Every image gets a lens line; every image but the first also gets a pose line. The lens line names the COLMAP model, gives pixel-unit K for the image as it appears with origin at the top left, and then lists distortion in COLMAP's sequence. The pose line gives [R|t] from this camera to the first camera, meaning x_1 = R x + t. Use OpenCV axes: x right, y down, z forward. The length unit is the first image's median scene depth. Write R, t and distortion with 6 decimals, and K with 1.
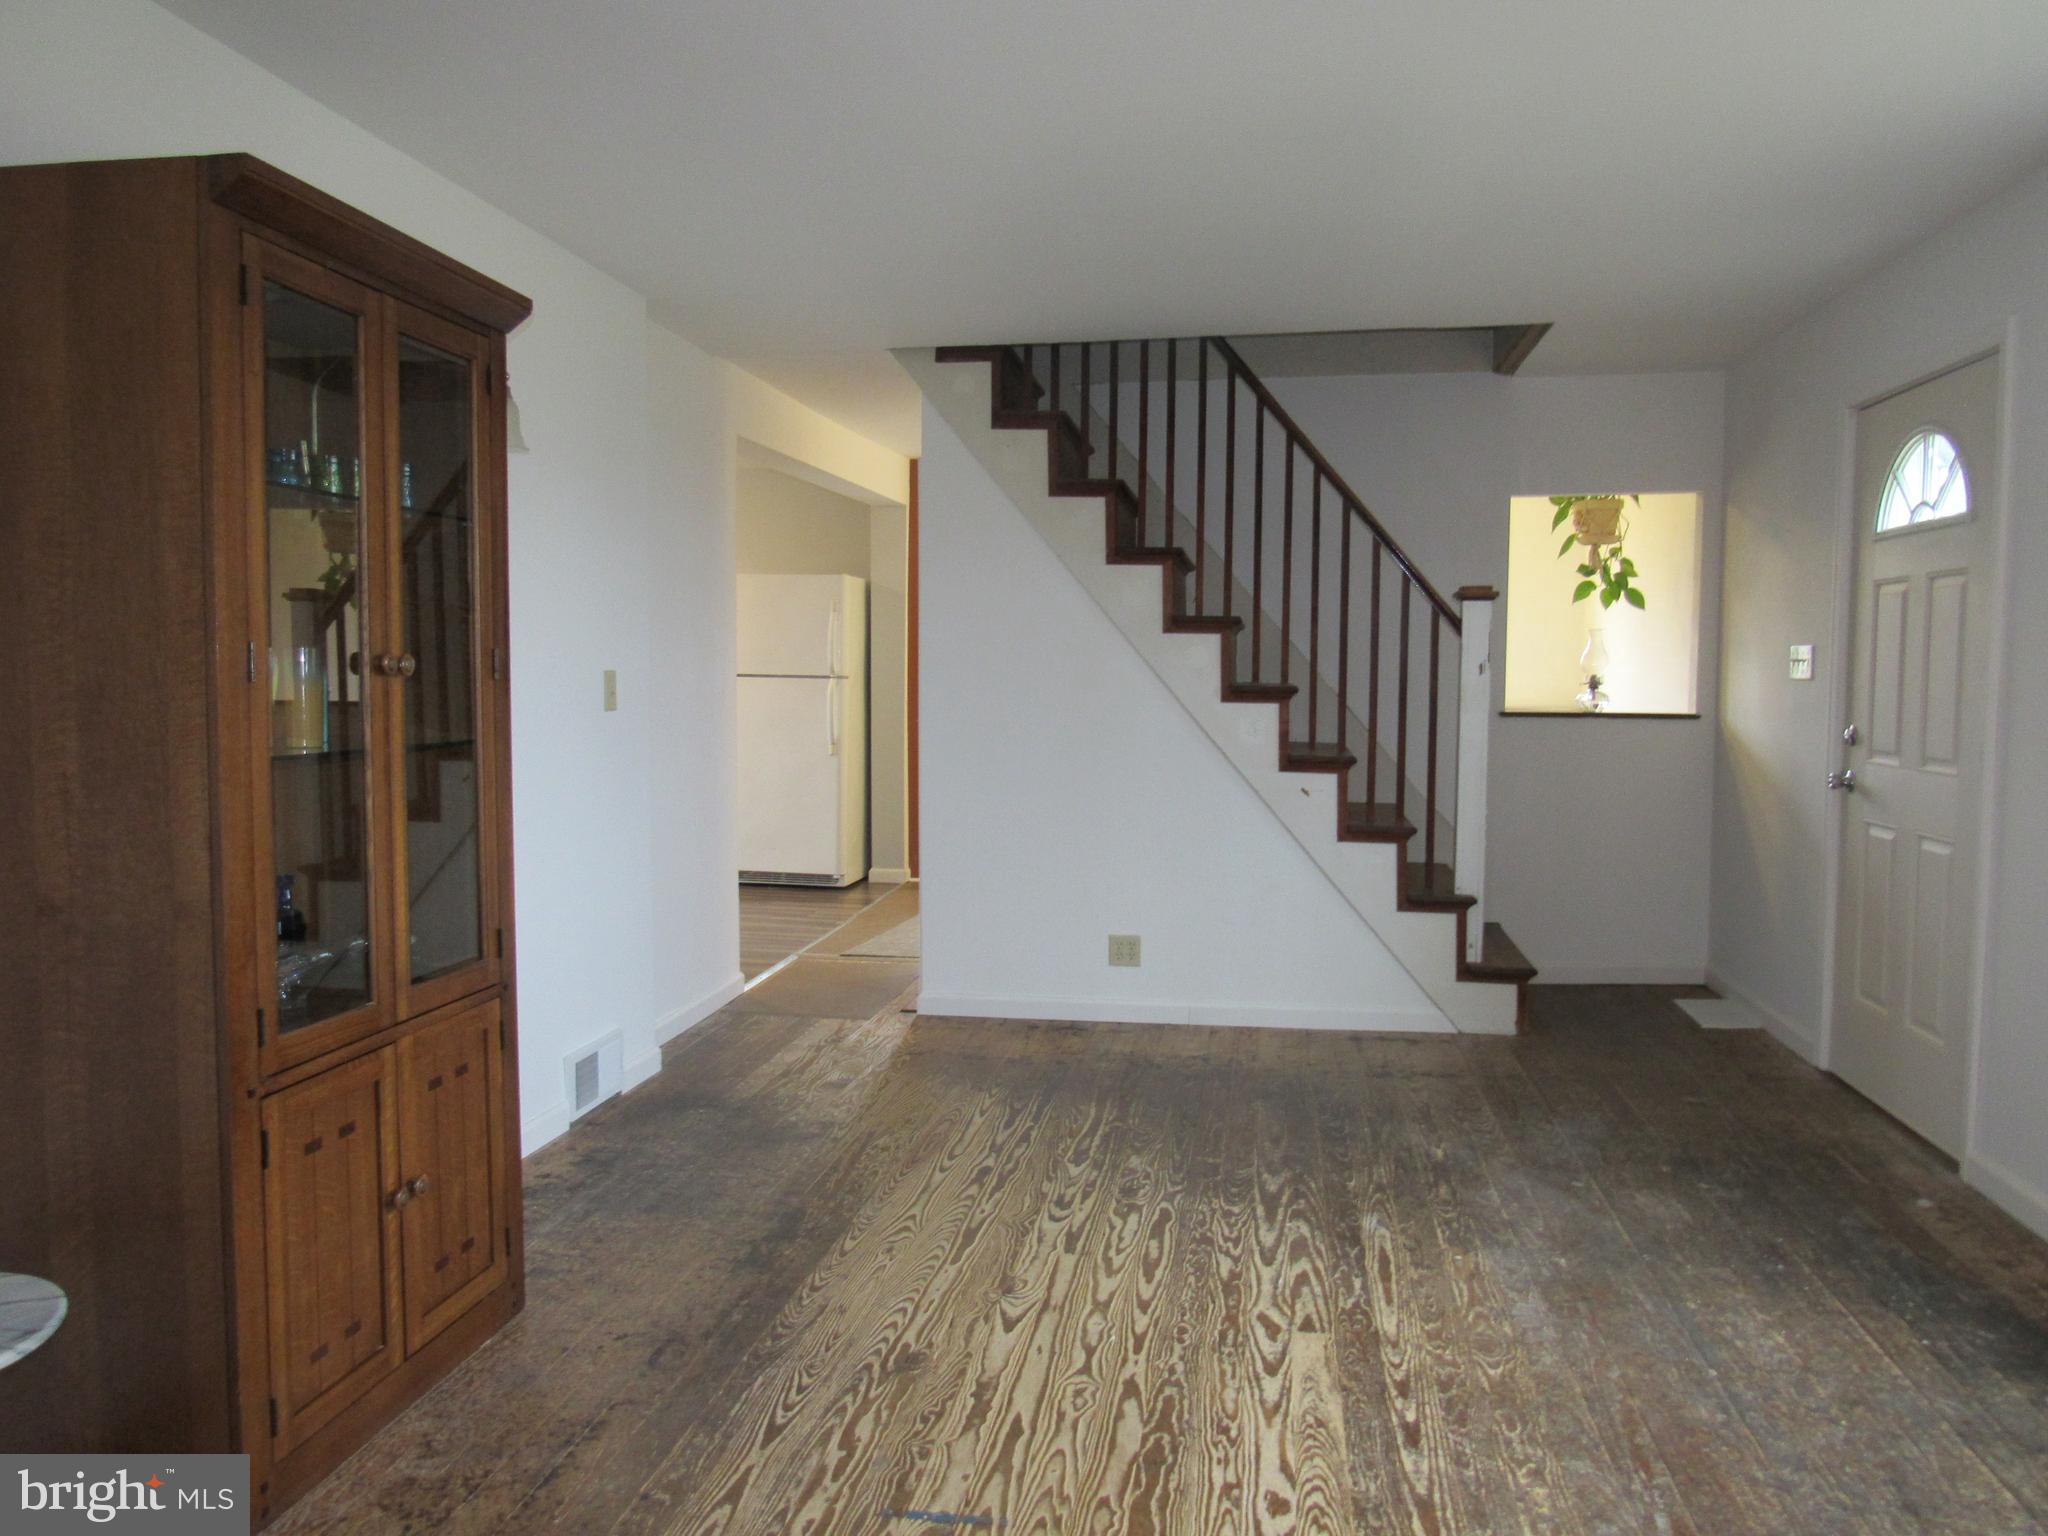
lens RADIAL K [[1463.0, 0, 1013.9], [0, 1463.0, 775.1], [0, 0, 1]] dist [-0.032511, 0.009052]
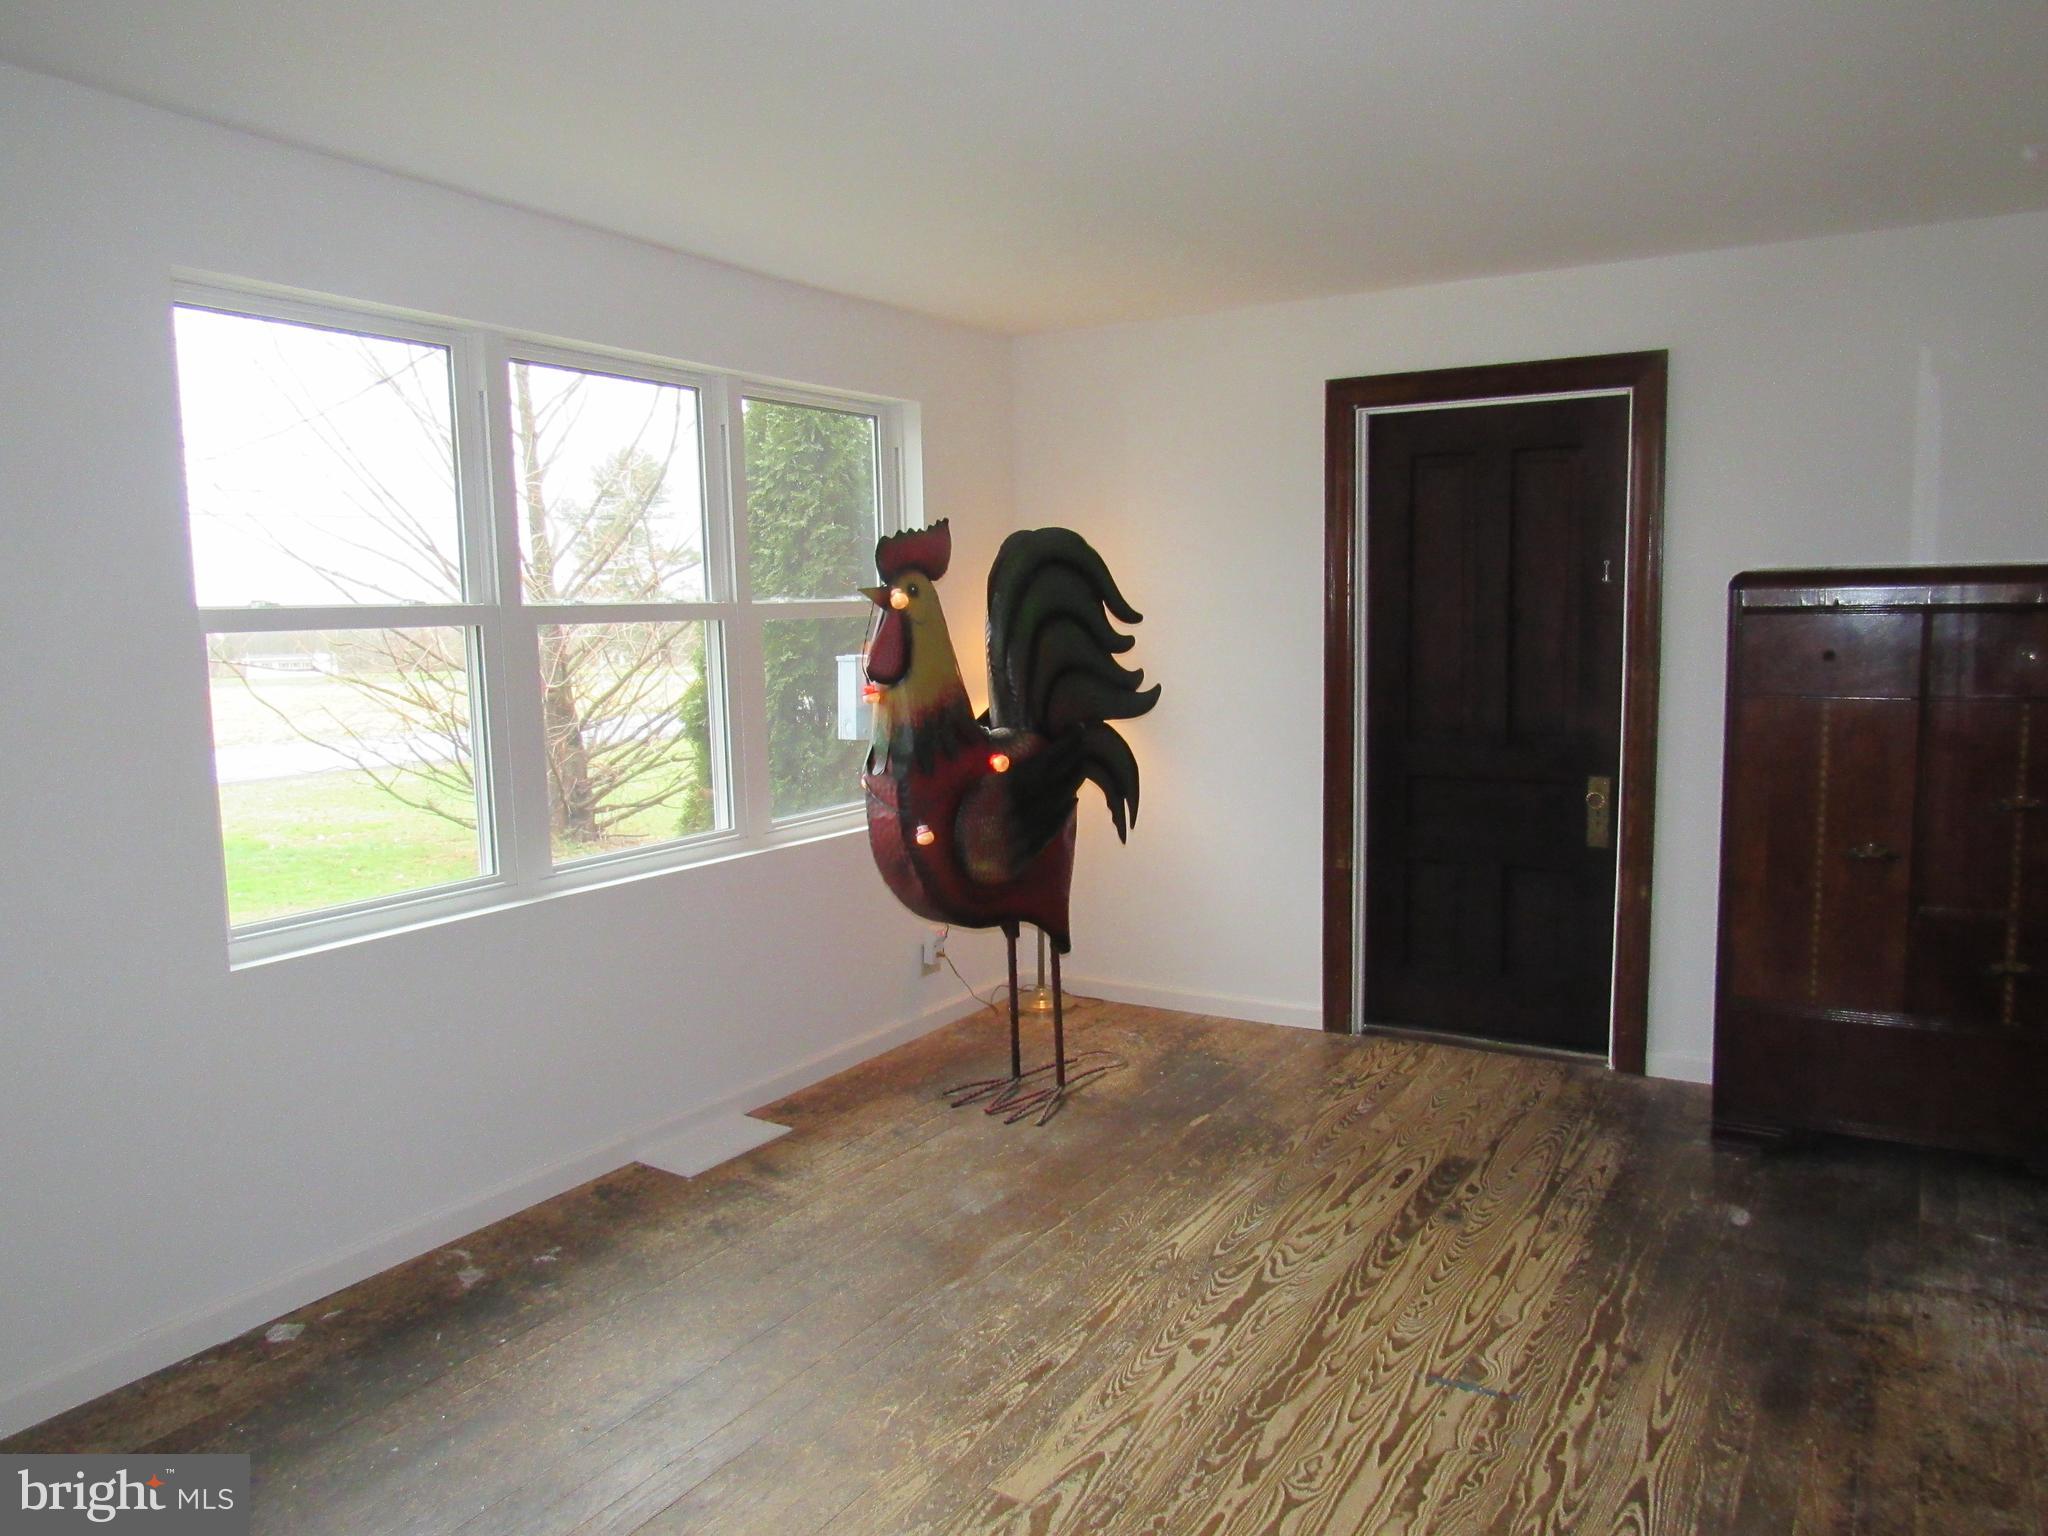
lens RADIAL K [[1463.0, 0, 1013.9], [0, 1463.0, 775.1], [0, 0, 1]] dist [-0.032511, 0.009052]
pose [[-0.927658, -0.028349, 0.372353, -0.124115], [0.043198, 0.982274, 0.182407, -0.223585], [-0.370923, 0.185296, -0.909990, 1.965427]]
